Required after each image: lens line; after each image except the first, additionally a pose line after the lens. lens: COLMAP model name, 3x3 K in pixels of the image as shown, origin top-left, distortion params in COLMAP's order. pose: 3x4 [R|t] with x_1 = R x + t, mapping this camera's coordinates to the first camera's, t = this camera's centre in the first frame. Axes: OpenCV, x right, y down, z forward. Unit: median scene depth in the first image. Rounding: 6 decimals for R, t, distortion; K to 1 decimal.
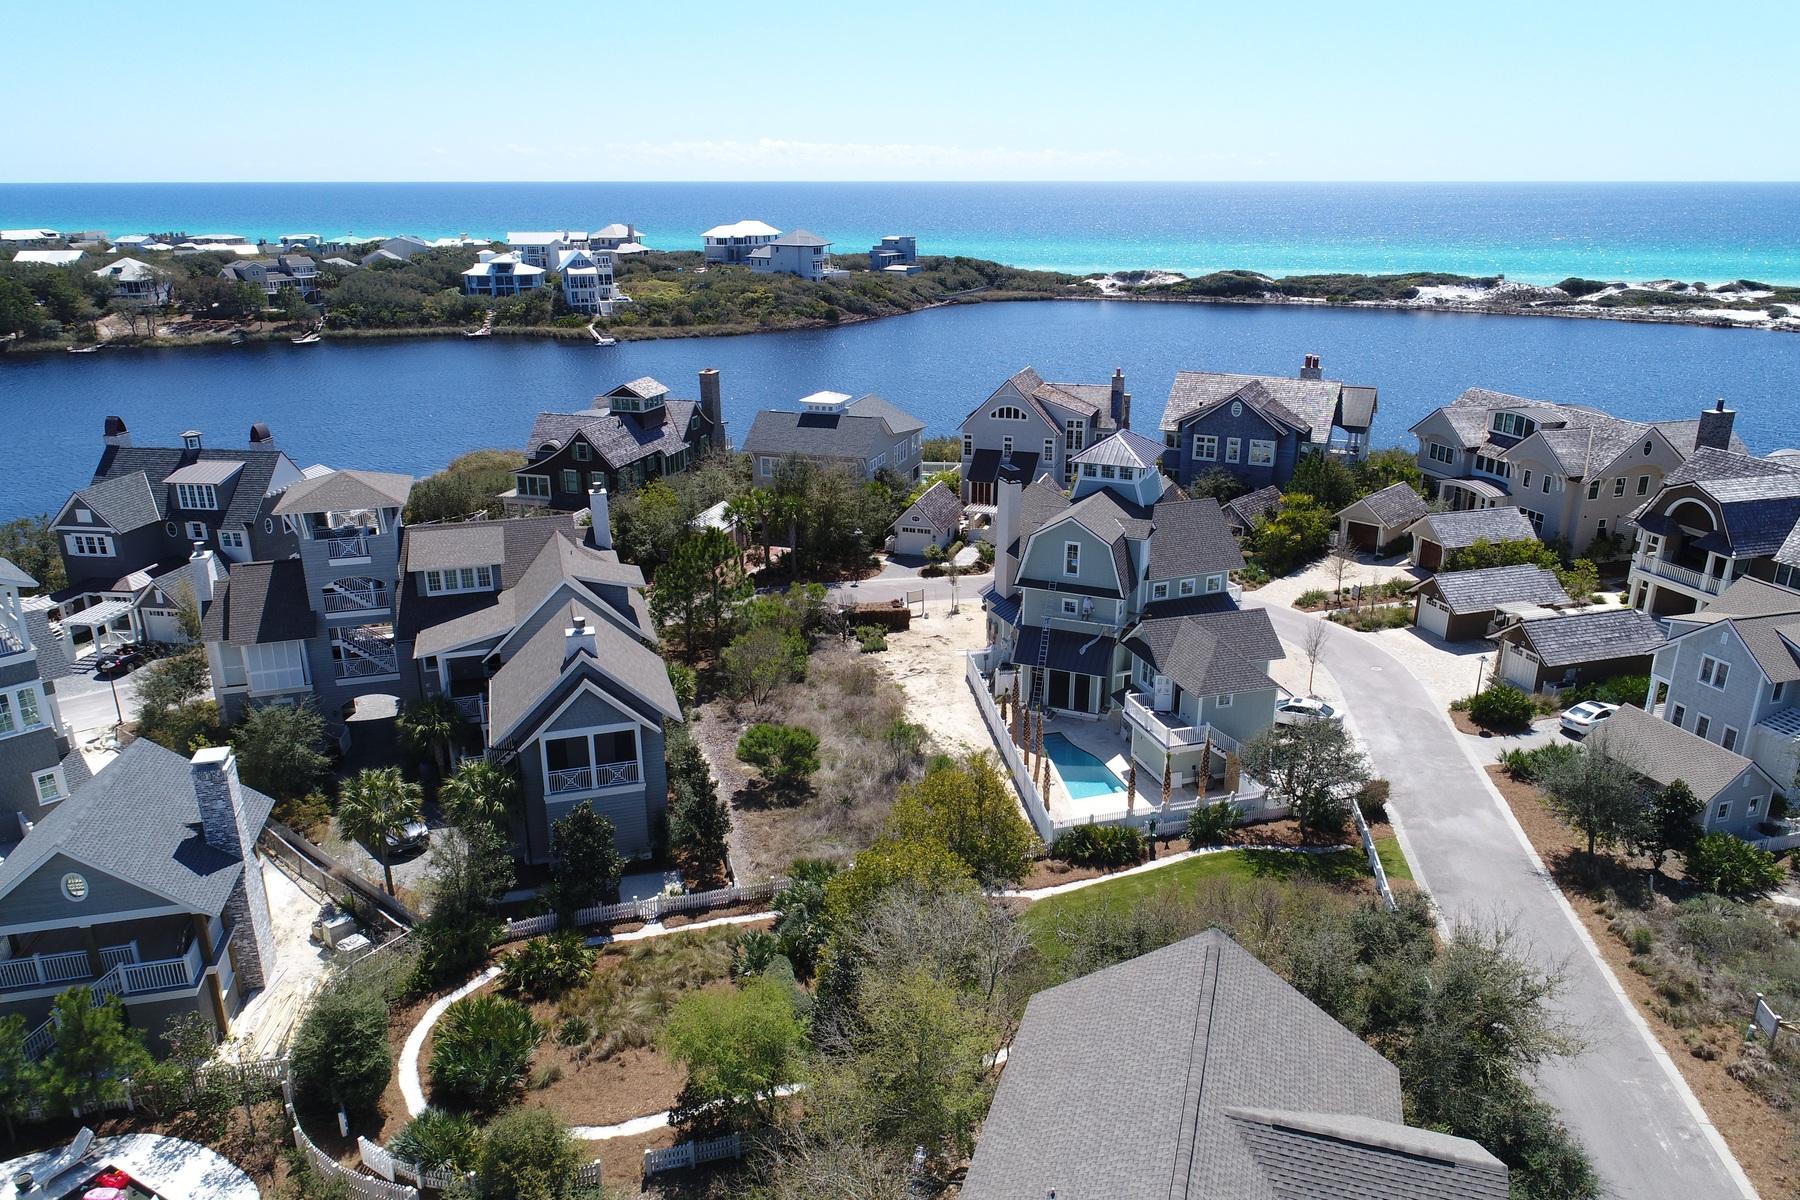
lens RADIAL K [[1244.6, 0, 904.7], [0, 1244.6, 601.1], [0, 0, 1]] dist [0.002781, -0.000436]
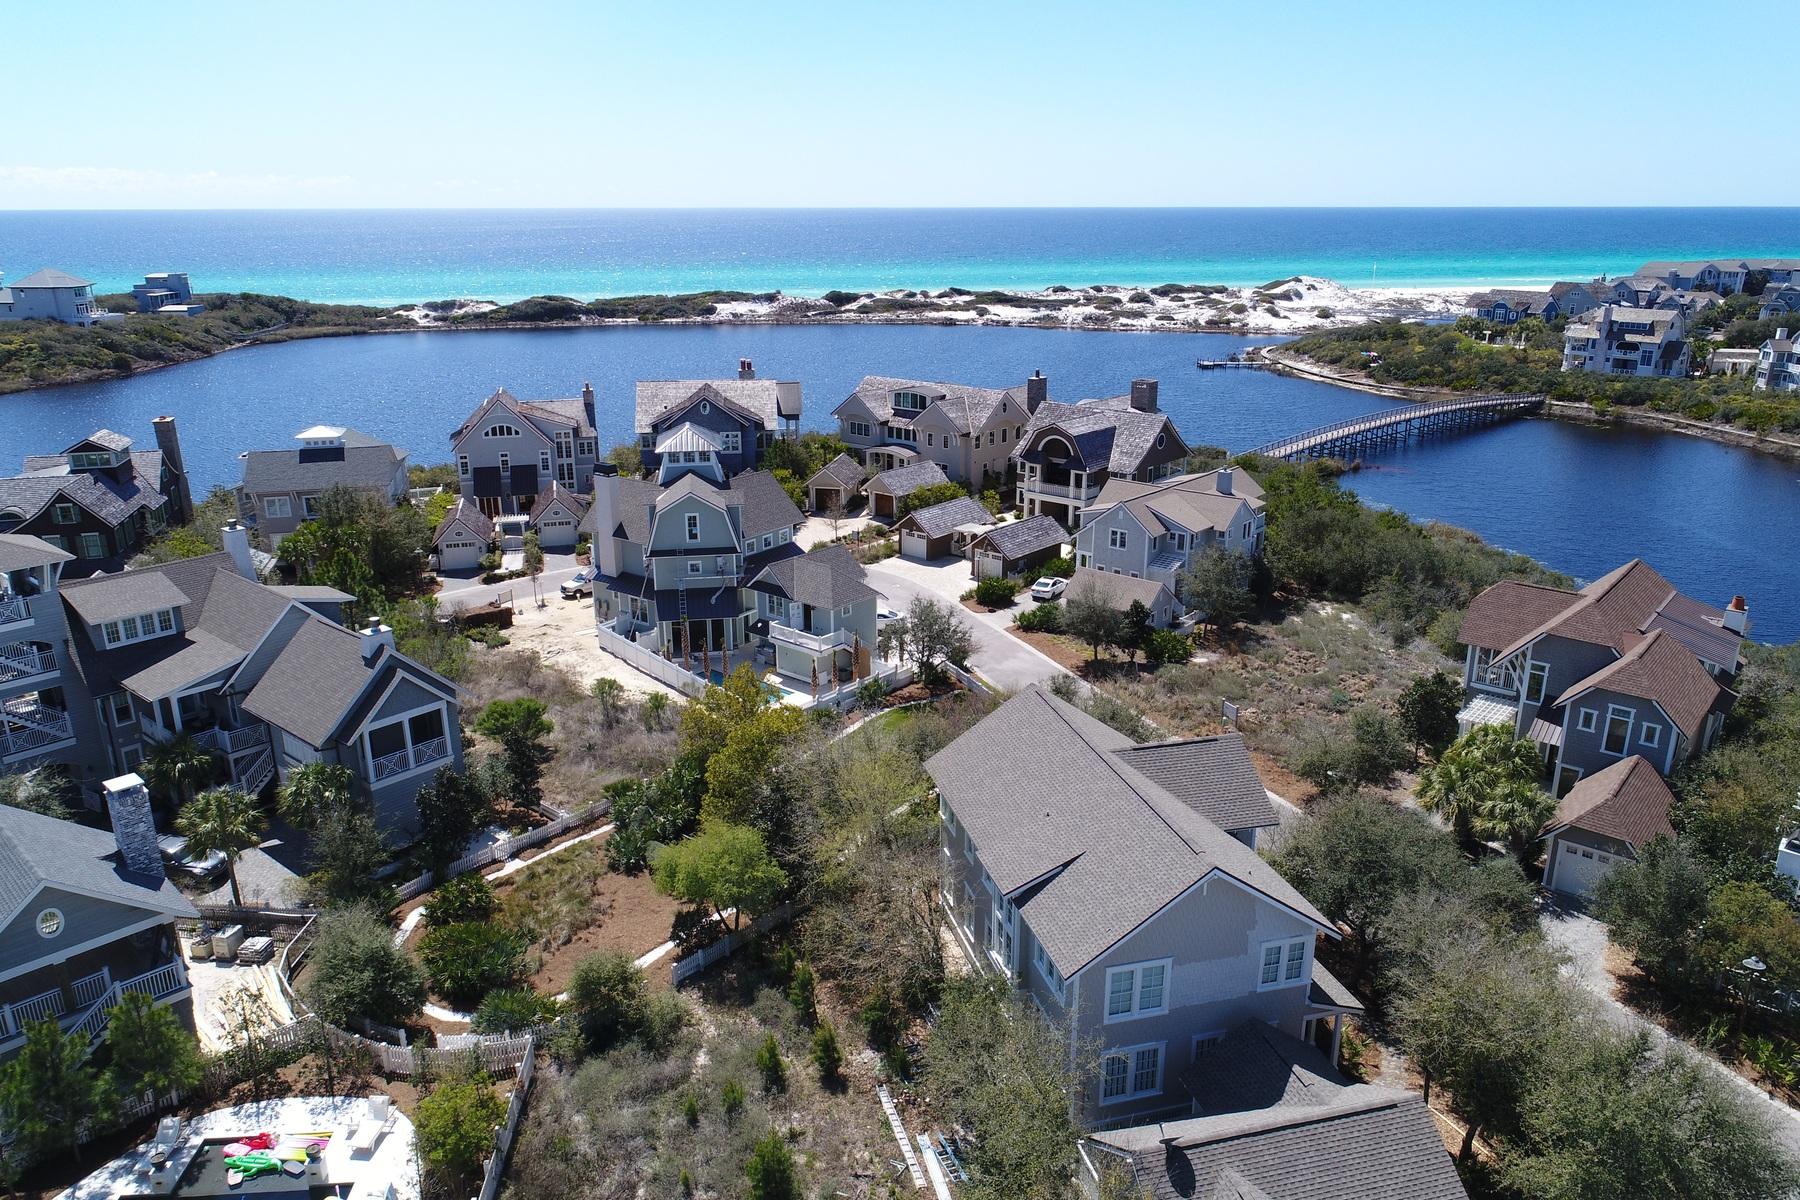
lens RADIAL K [[1244.6, 0, 904.7], [0, 1244.6, 601.1], [0, 0, 1]] dist [0.002781, -0.000436]
pose [[0.840527, -0.166544, 0.515536, -0.269296], [0.176684, 0.983818, 0.029758, 0.030351], [-0.512150, 0.066075, 0.856351, -0.117825]]
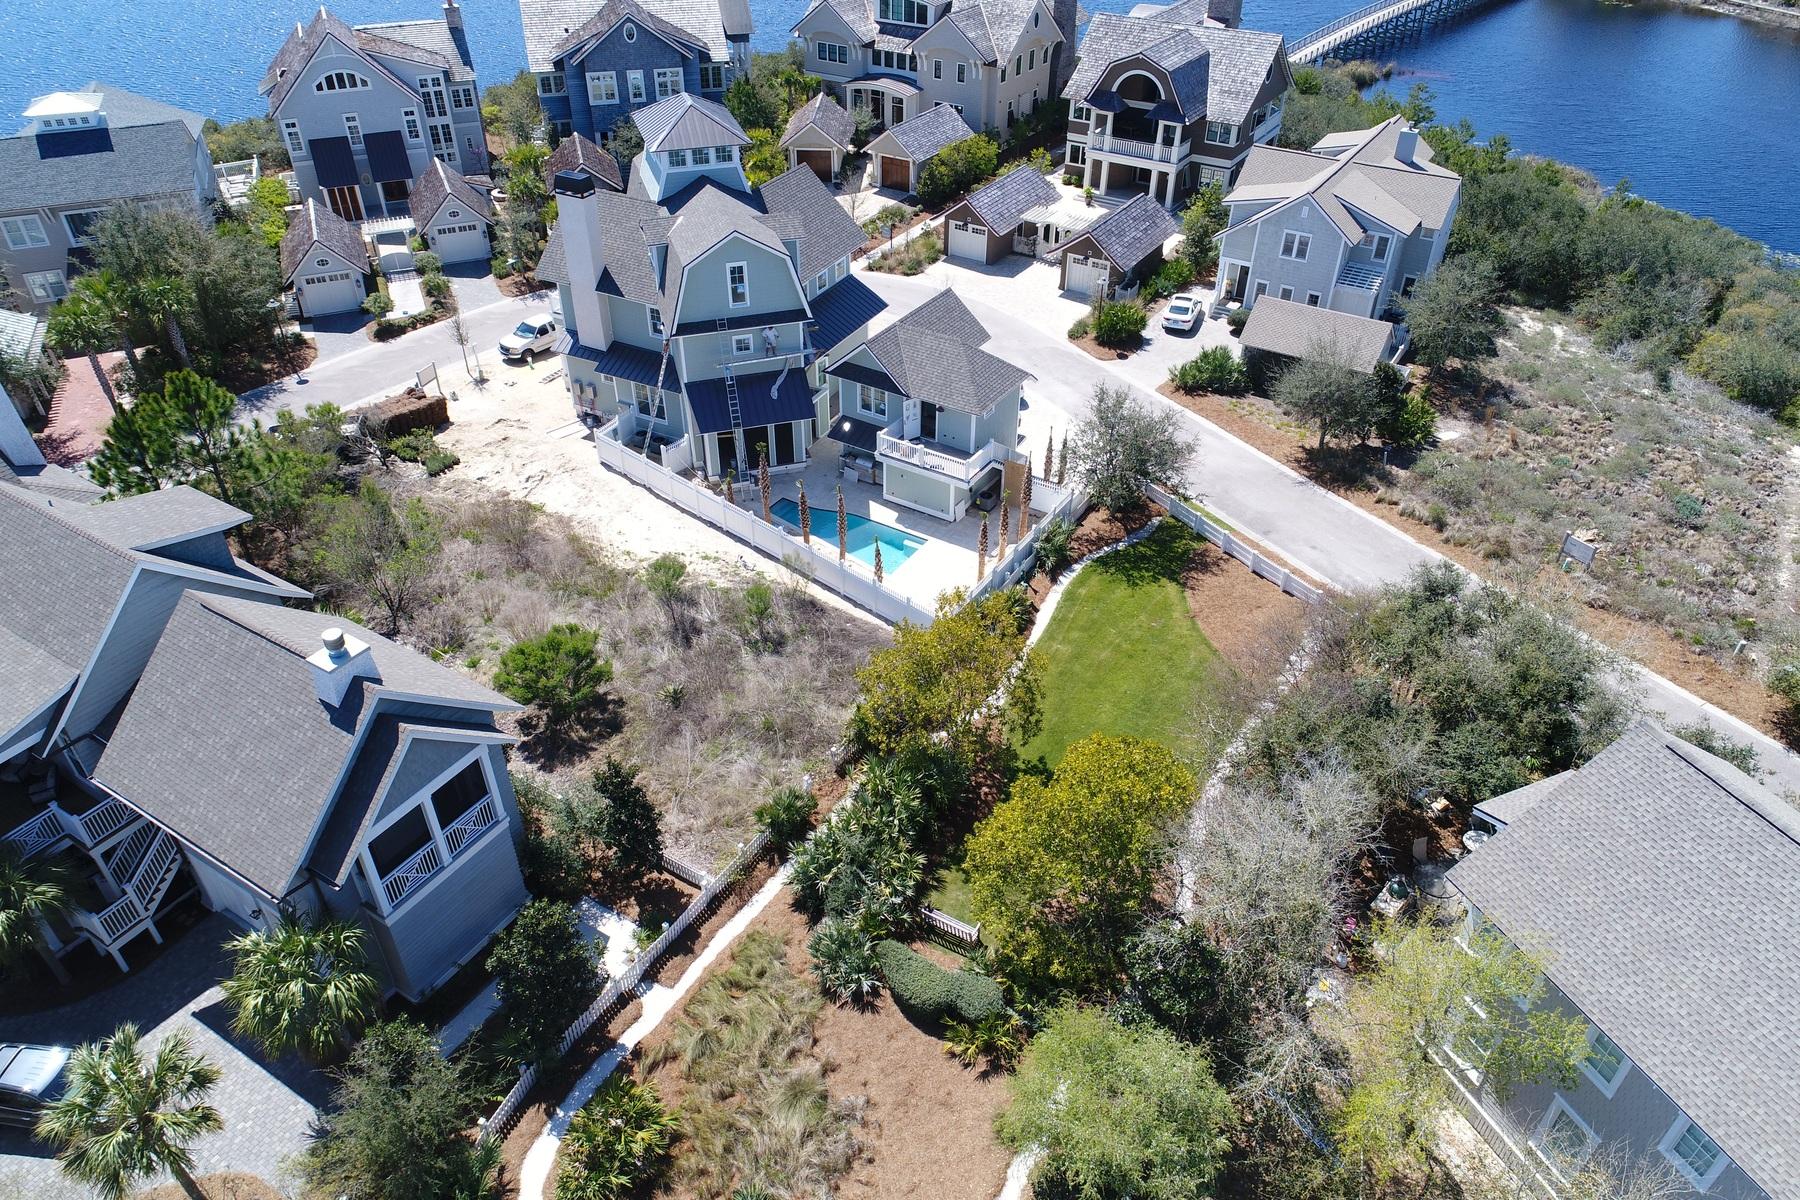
lens RADIAL K [[1212.2, 0, 902.7], [0, 1212.2, 605.7], [0, 0, 1]] dist [0.001308, -0.002774]
pose [[0.754187, -0.391258, 0.527369, -0.218758], [0.207073, 0.903839, 0.374428, -0.094087], [-0.623155, -0.173185, 0.762683, 0.259169]]
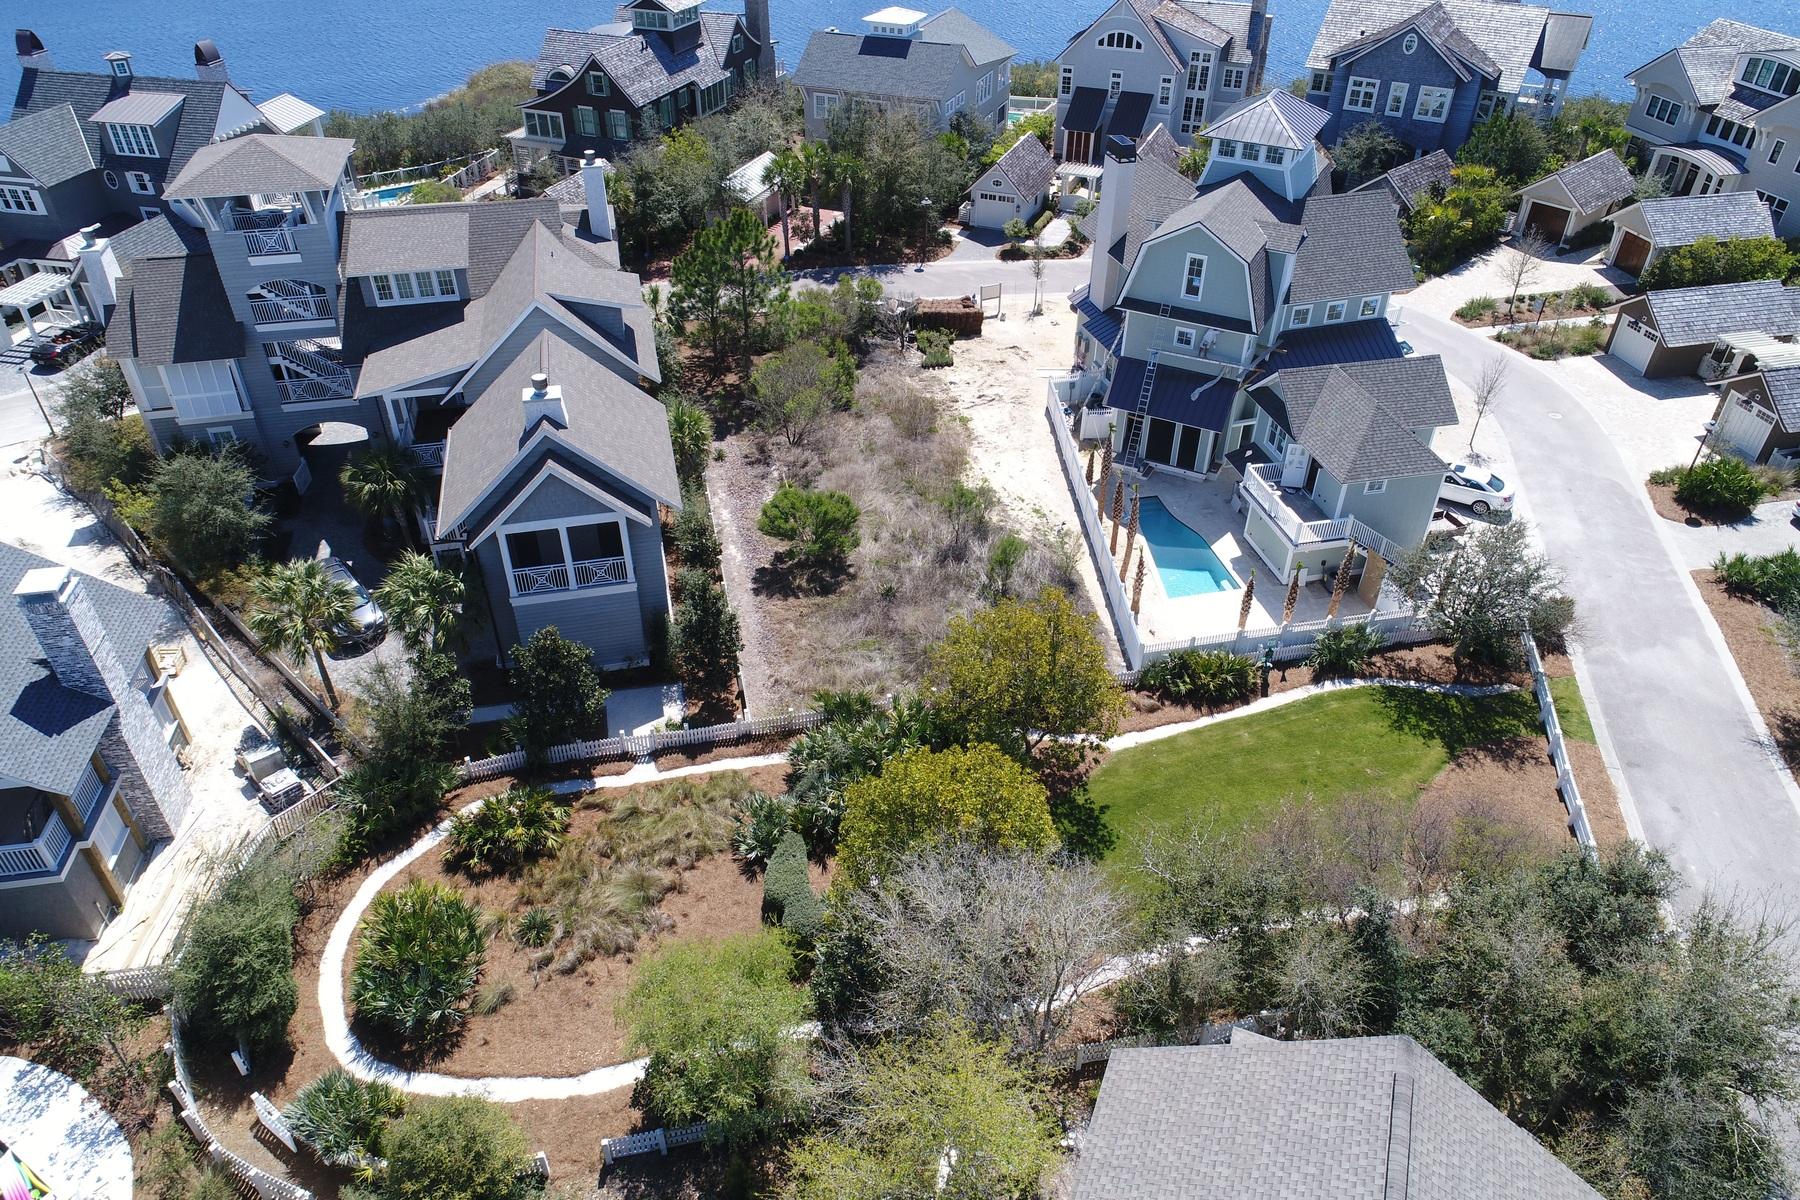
lens RADIAL K [[1218.8, 0, 903.2], [0, 1218.8, 603.4], [0, 0, 1]] dist [0.002741, 0.000843]
pose [[0.997451, 0.048200, -0.052613, 0.003098], [-0.029826, 0.951486, 0.306243, -0.055094], [0.064821, -0.303893, 0.950498, 0.166425]]
